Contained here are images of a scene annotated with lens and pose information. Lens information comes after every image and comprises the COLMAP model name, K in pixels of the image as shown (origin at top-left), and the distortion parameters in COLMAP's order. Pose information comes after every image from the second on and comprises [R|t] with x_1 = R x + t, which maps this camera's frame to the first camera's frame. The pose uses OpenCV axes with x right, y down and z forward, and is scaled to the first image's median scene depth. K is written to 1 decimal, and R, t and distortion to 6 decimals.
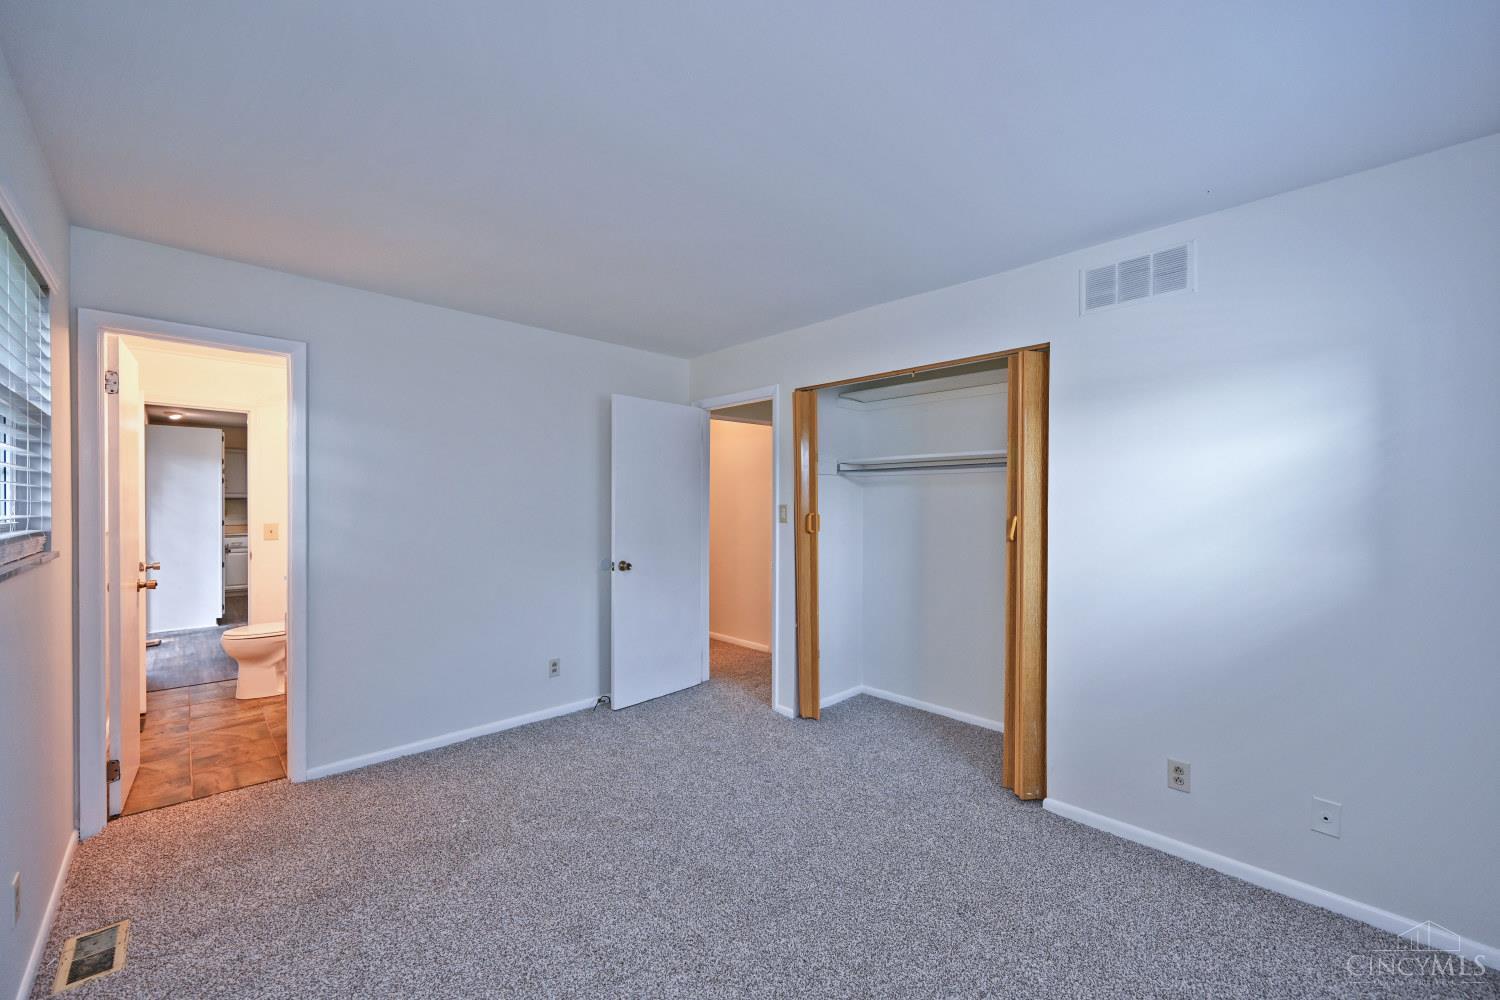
lens RADIAL K [[591.5, 0, 752.1], [0, 591.5, 501.0], [0, 0, 1]] dist [0.000415, -0.000370]
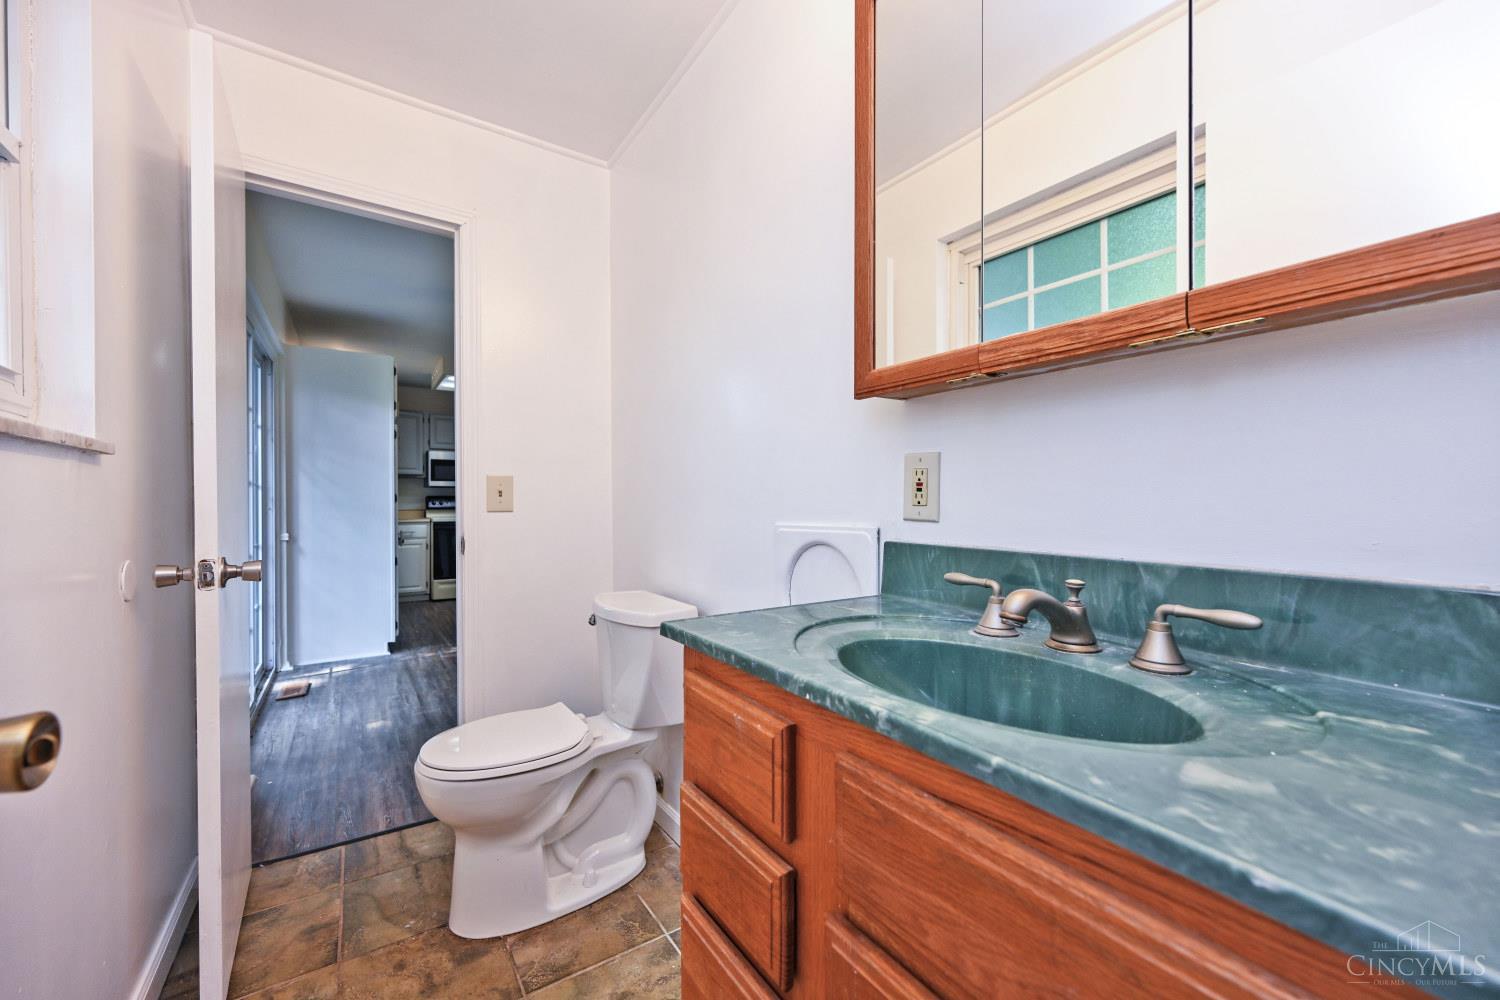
lens RADIAL K [[591.5, 0, 749.8], [0, 591.5, 501.0], [0, 0, 1]] dist [0.000415, -0.000370]
pose [[0.984461, -0.003925, -0.175559, -0.391996], [0.004032, 0.999992, 0.000254, 0.041862], [0.175556, -0.000958, 0.984469, 0.421743]]
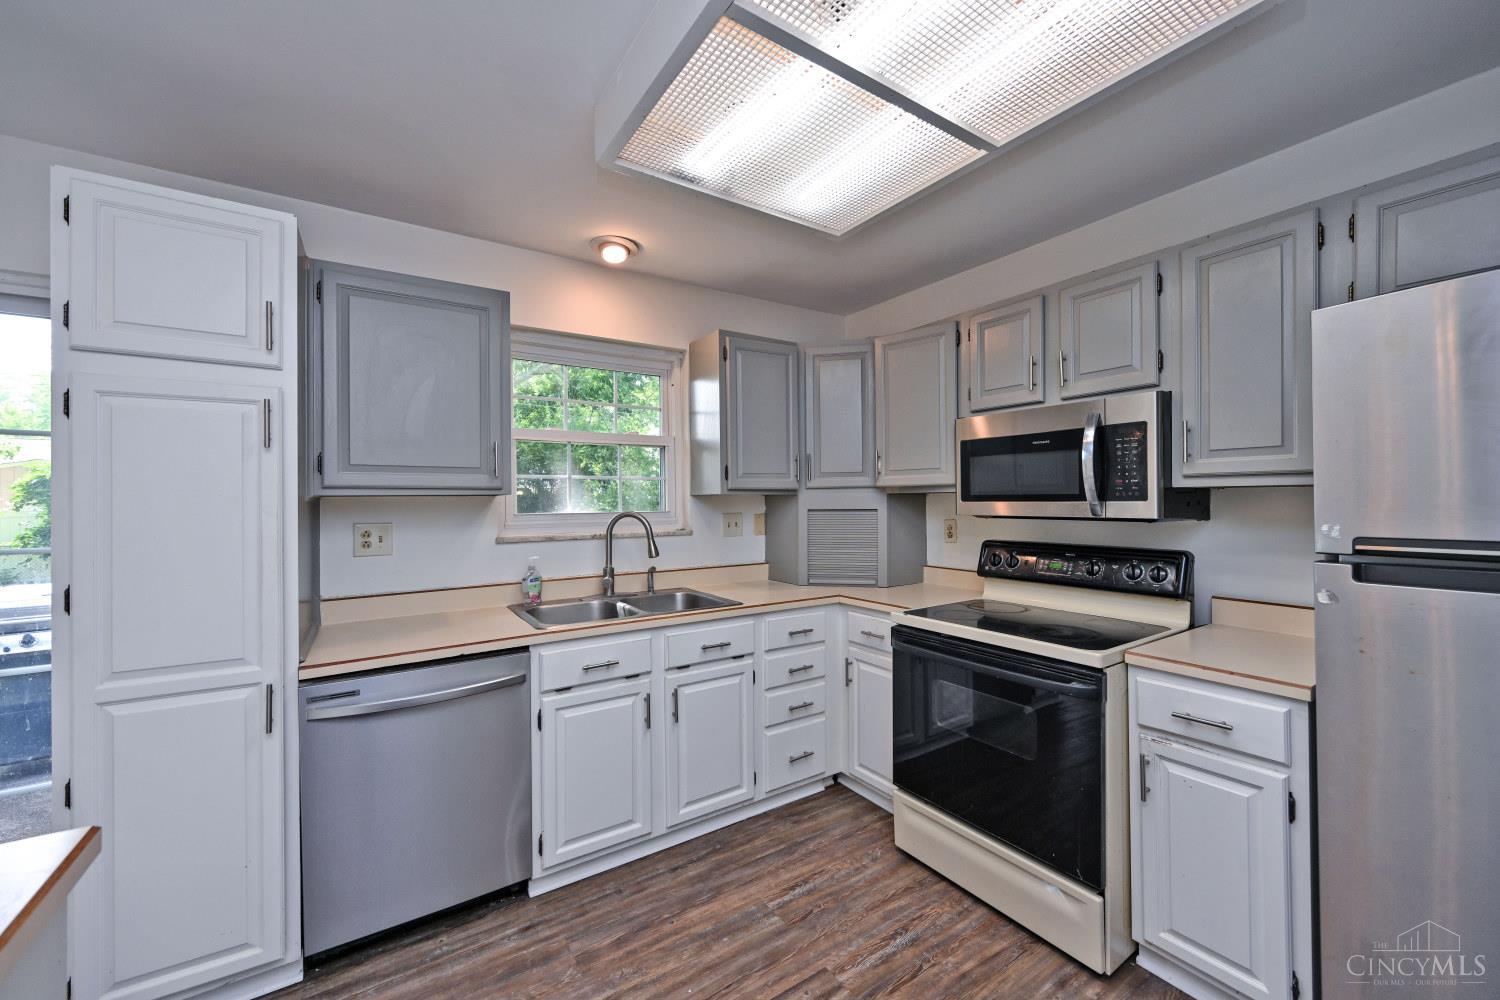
lens RADIAL K [[591.5, 0, 749.6], [0, 591.5, 501.9], [0, 0, 1]] dist [0.000415, -0.000370]
pose [[-0.184985, 0.002472, -0.982738, -0.737329], [0.006866, 0.999976, 0.001223, 0.003395], [0.982717, -0.006521, -0.184998, 1.296669]]
